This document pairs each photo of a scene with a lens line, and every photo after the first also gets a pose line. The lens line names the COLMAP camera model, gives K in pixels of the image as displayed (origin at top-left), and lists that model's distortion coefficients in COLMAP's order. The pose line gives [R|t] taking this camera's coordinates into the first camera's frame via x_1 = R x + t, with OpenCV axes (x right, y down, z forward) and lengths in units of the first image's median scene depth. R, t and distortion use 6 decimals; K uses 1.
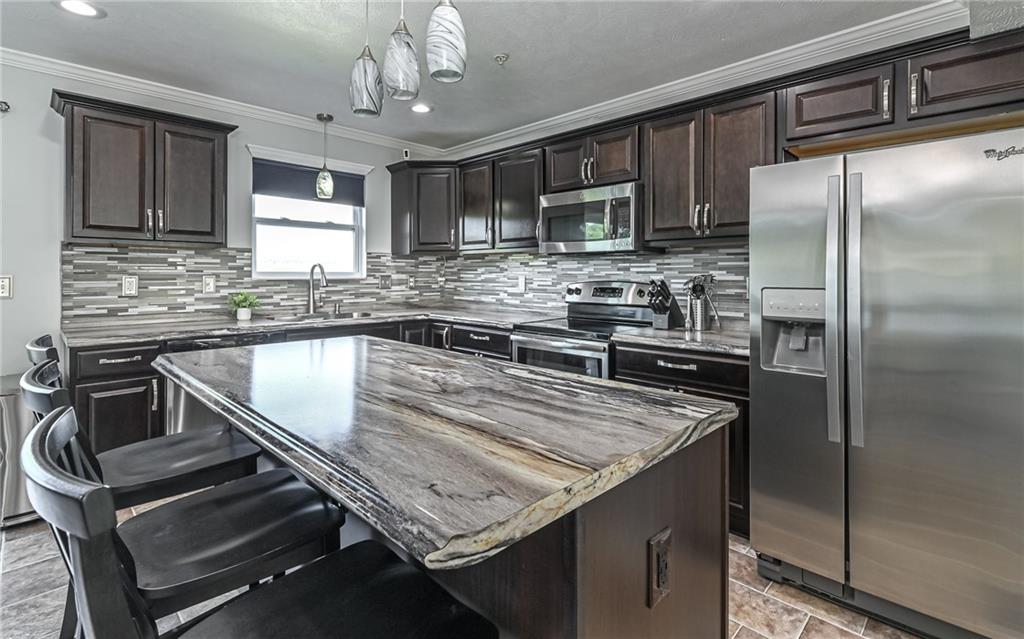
lens RADIAL K [[482.1, 0, 516.4], [0, 482.1, 276.0], [0, 0, 1]] dist [0.010113, 0.000418]
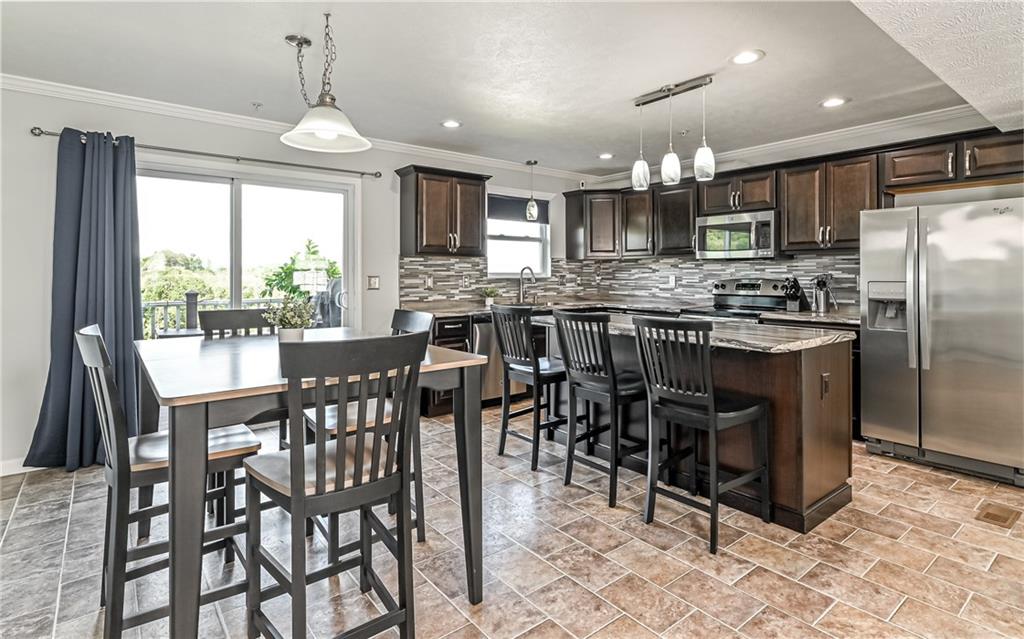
lens RADIAL K [[528.1, 0, 516.6], [0, 528.1, 273.5], [0, 0, 1]] dist [0.014096, -0.000741]
pose [[0.992974, -0.003579, -0.118279, -0.304678], [0.003107, 0.999986, -0.004171, -0.000014], [0.118292, 0.003774, 0.992972, -0.612036]]
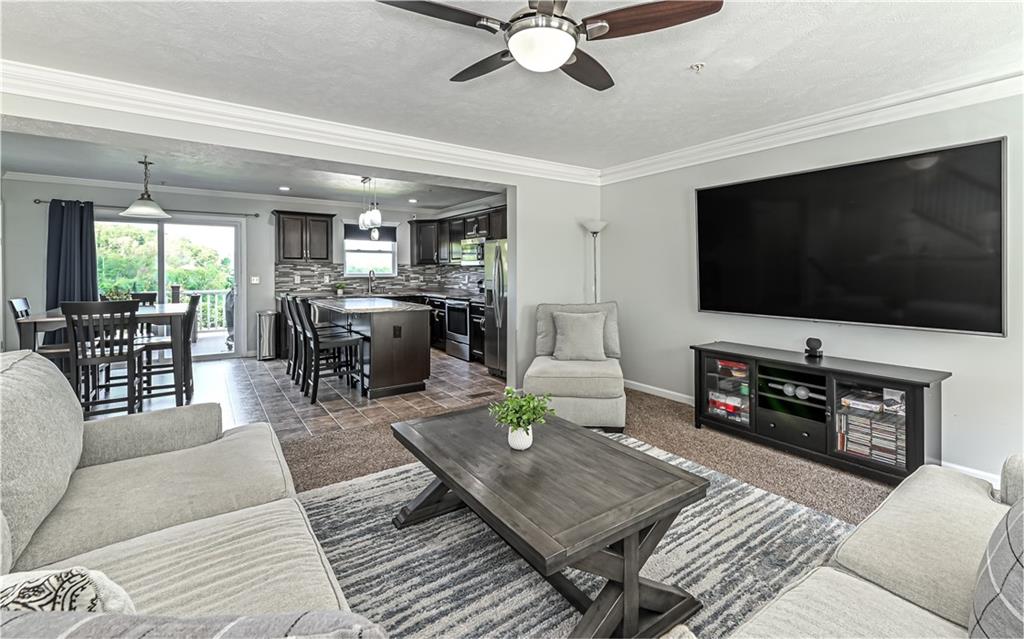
lens RADIAL K [[467.4, 0, 537.3], [0, 467.4, 277.8], [0, 0, 1]] dist [0.031535, -0.000128]
pose [[0.986228, 0.001084, -0.165386, 0.810319], [0.000875, 0.999930, 0.011775, -0.016509], [0.165387, -0.011758, 0.986159, -1.168128]]
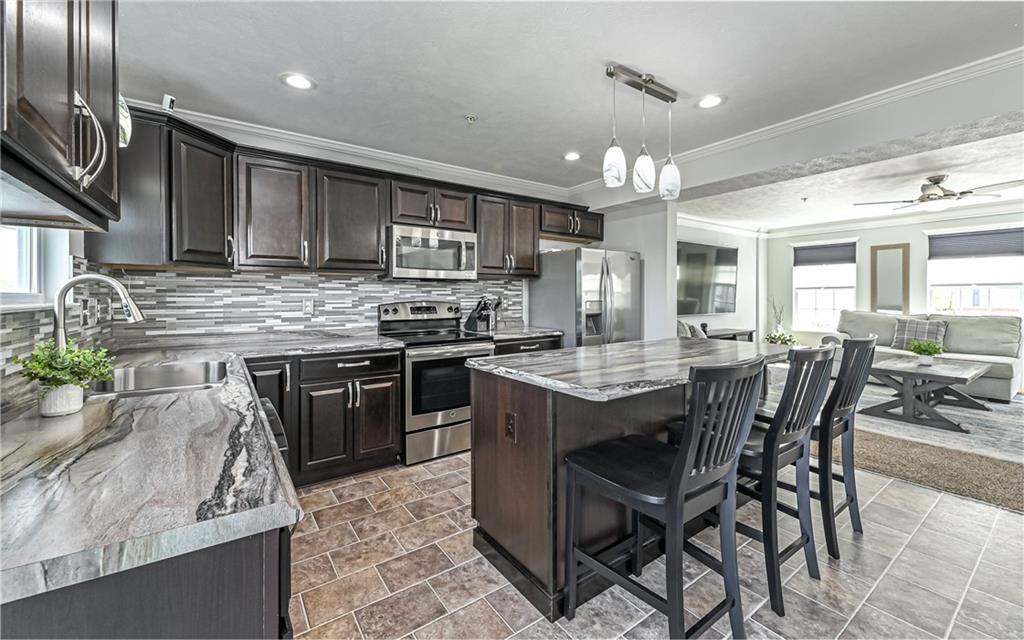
lens RADIAL K [[404.9, 0, 521.0], [0, 404.9, 297.9], [0, 0, 1]] dist [0.001351, 0.000176]
pose [[0.161568, -0.006032, 0.986843, -0.866256], [0.008894, 0.999950, 0.004656, -0.001551], [-0.986821, 0.008025, 0.161614, 0.605905]]
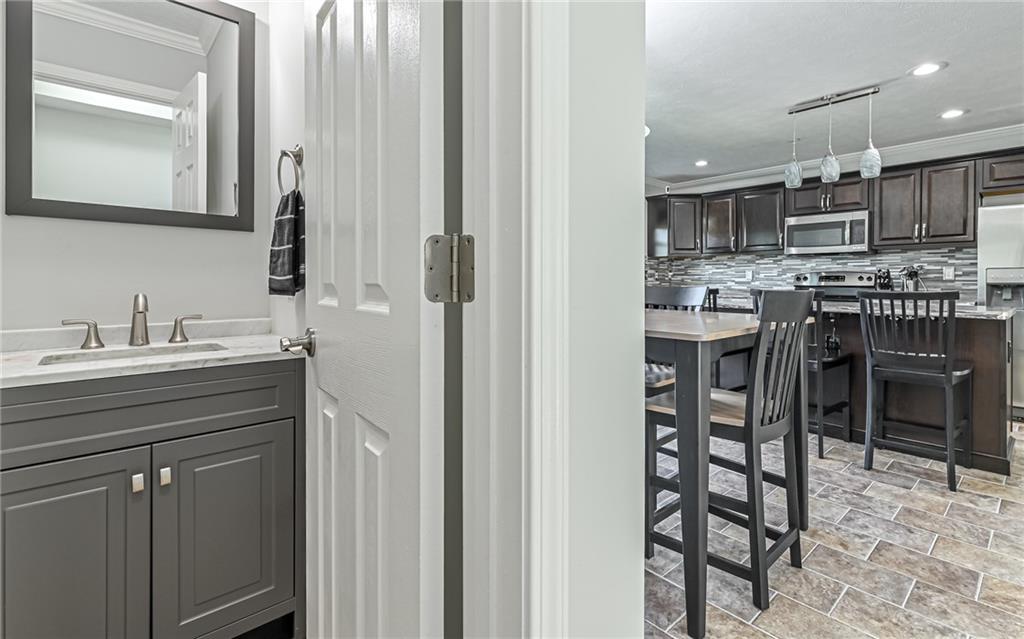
lens RADIAL K [[482.1, 0, 509.5], [0, 482.1, 284.4], [0, 0, 1]] dist [0.010113, 0.000418]
pose [[0.997515, -0.000398, -0.070451, -0.788874], [0.000579, 0.999997, 0.002541, 0.050384], [0.070450, -0.002576, 0.997512, -0.683343]]
